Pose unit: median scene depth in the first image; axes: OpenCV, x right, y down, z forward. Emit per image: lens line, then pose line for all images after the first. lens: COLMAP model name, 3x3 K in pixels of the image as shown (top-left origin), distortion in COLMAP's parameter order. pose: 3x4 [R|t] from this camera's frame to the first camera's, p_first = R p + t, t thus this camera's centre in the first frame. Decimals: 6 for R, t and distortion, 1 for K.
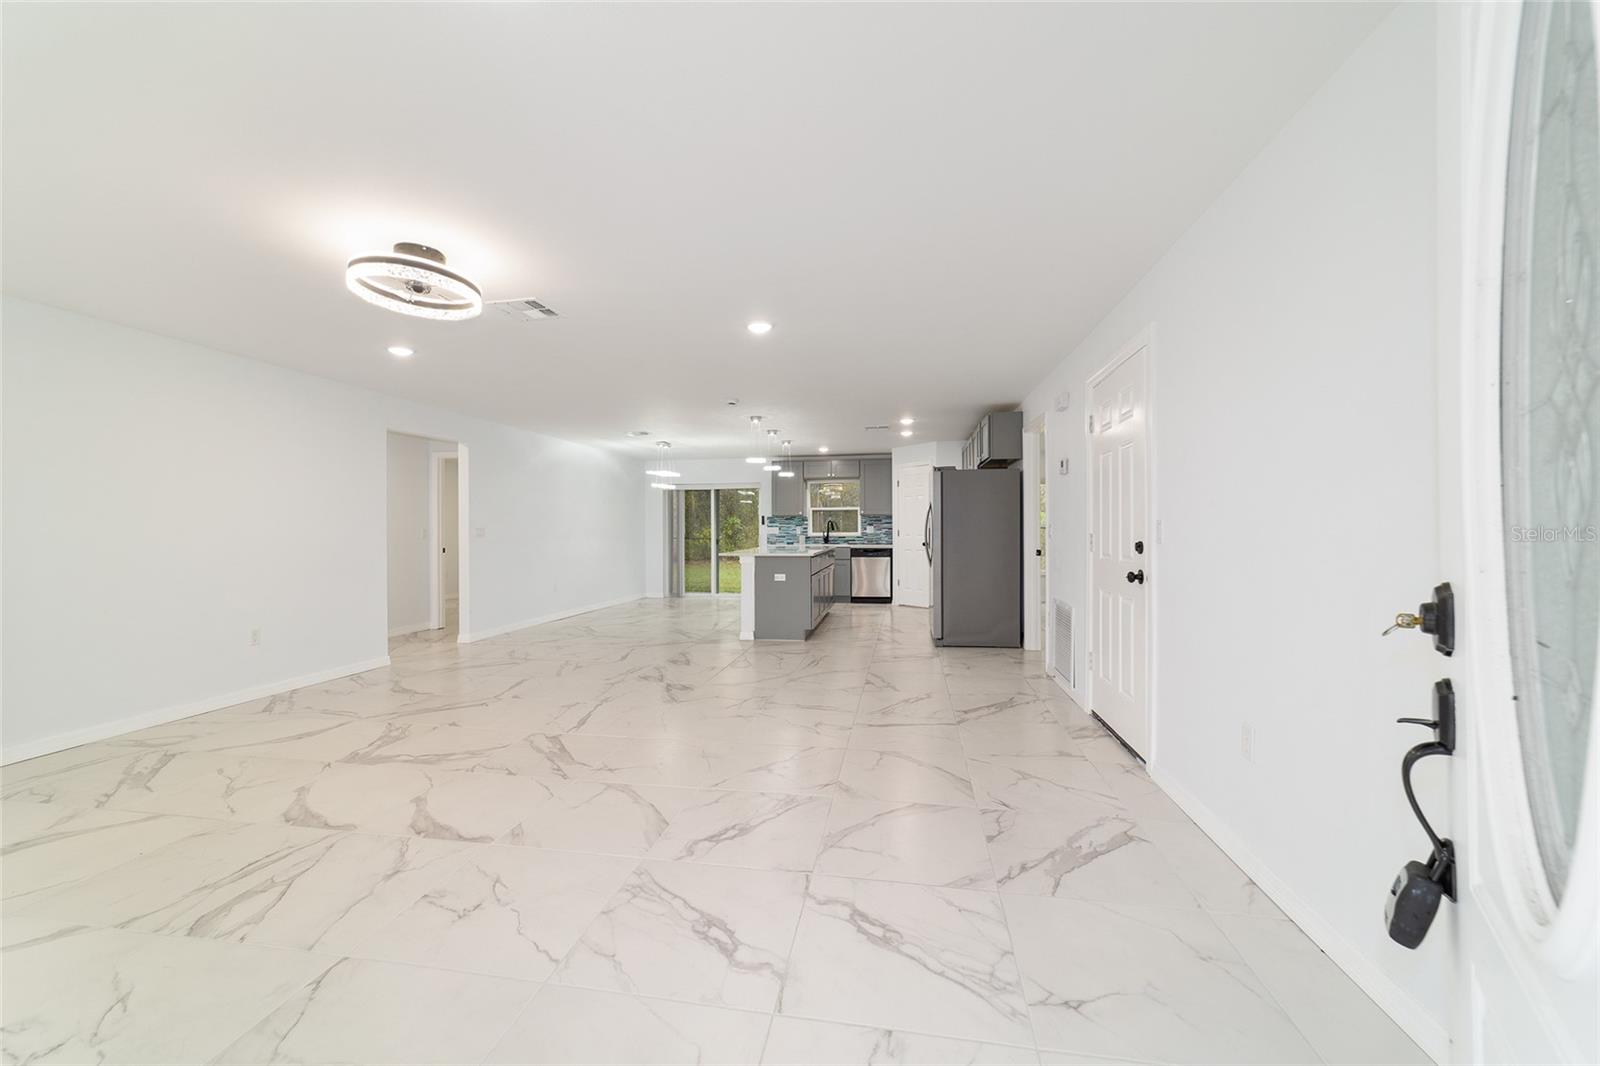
lens RADIAL K [[631.5, 0, 797.7], [0, 631.5, 533.7], [0, 0, 1]] dist [0.000107, 0.000156]
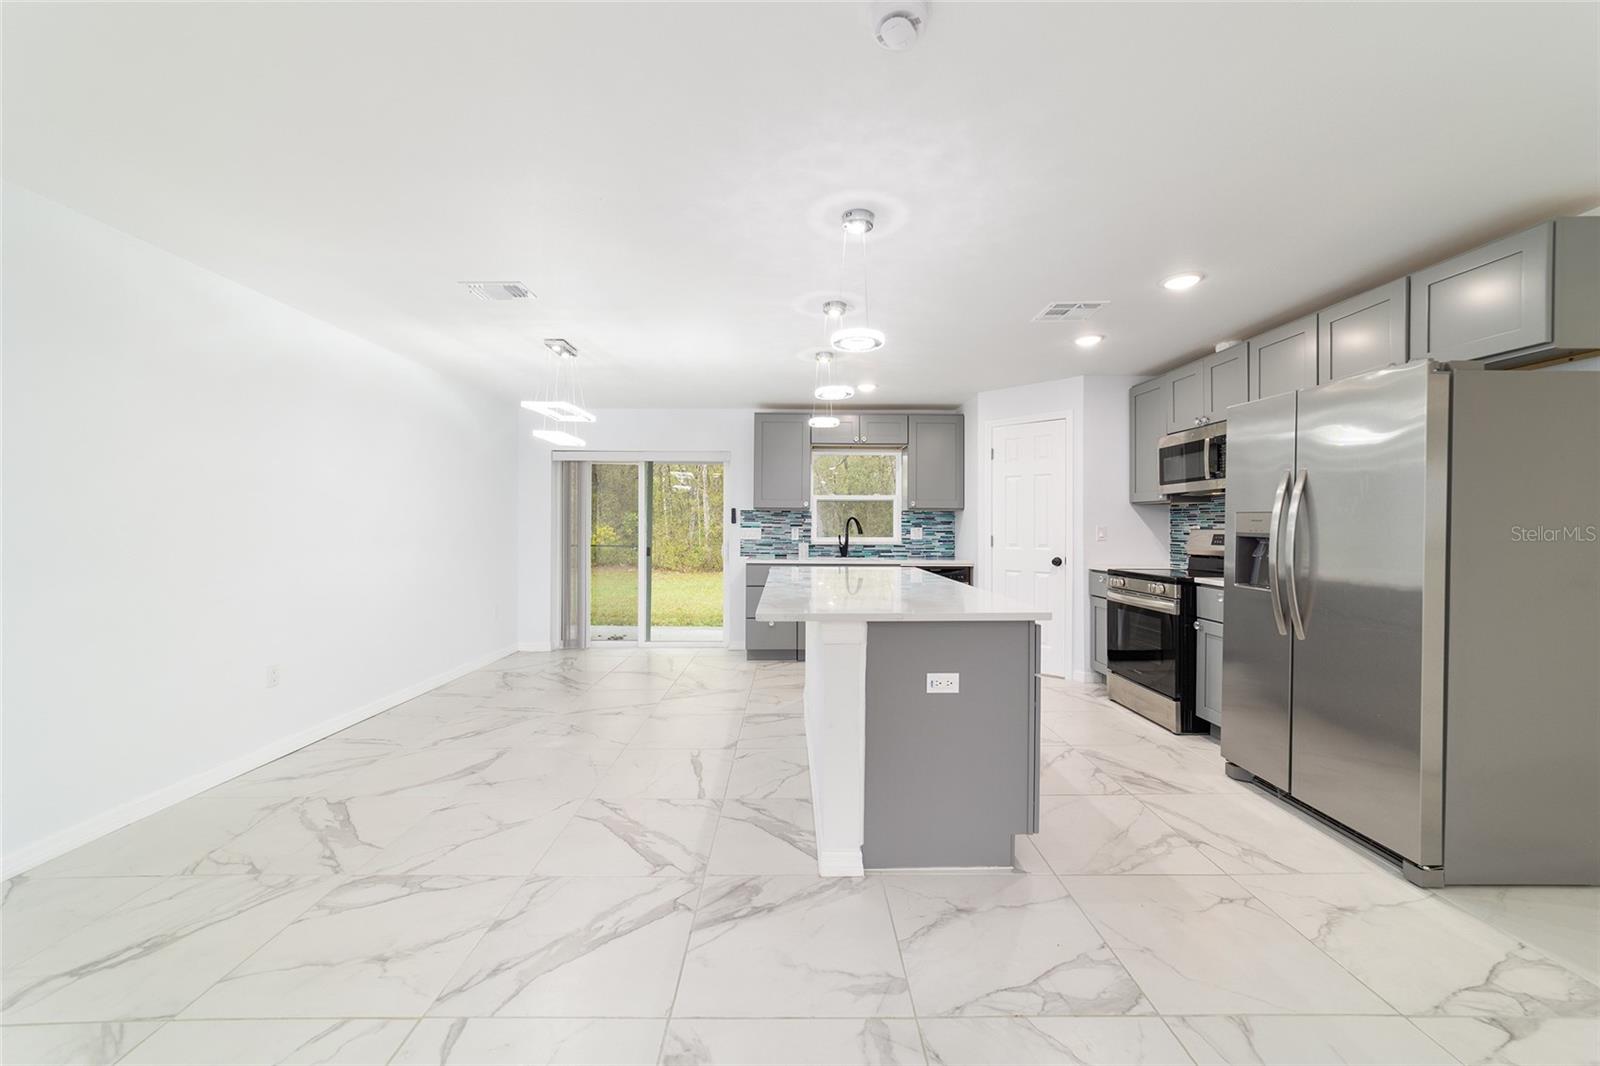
lens RADIAL K [[631.5, 0, 804.5], [0, 631.5, 528.1], [0, 0, 1]] dist [0.000107, 0.000156]
pose [[0.982367, 0.007854, 0.186799, -0.101229], [-0.006639, 0.999953, -0.007132, -0.006589], [-0.186846, 0.005766, 0.982372, 0.424623]]
